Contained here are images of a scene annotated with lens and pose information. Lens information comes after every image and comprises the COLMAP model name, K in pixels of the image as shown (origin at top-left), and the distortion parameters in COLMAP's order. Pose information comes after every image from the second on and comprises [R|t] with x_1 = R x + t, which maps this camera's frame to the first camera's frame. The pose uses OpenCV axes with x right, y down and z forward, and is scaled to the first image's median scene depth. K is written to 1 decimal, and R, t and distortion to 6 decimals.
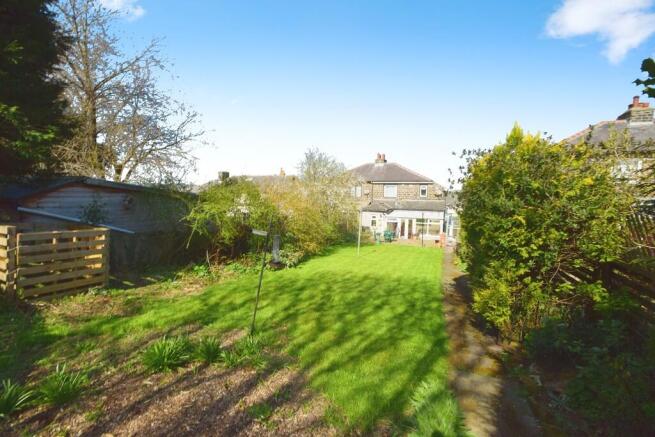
lens RADIAL K [[285.7, 0, 322.2], [0, 285.7, 211.9], [0, 0, 1]] dist [0.012993, -0.016513]
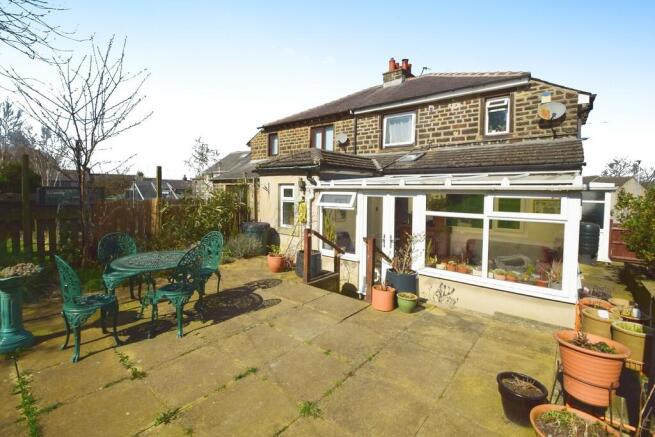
lens RADIAL K [[285.7, 0, 322.2], [0, 285.7, 211.9], [0, 0, 1]] dist [0.012993, -0.016513]
pose [[0.959229, 0.011953, -0.282377, 0.261256], [-0.007835, 0.999846, 0.015708, 0.029404], [0.282521, -0.012856, 0.959175, 0.643999]]
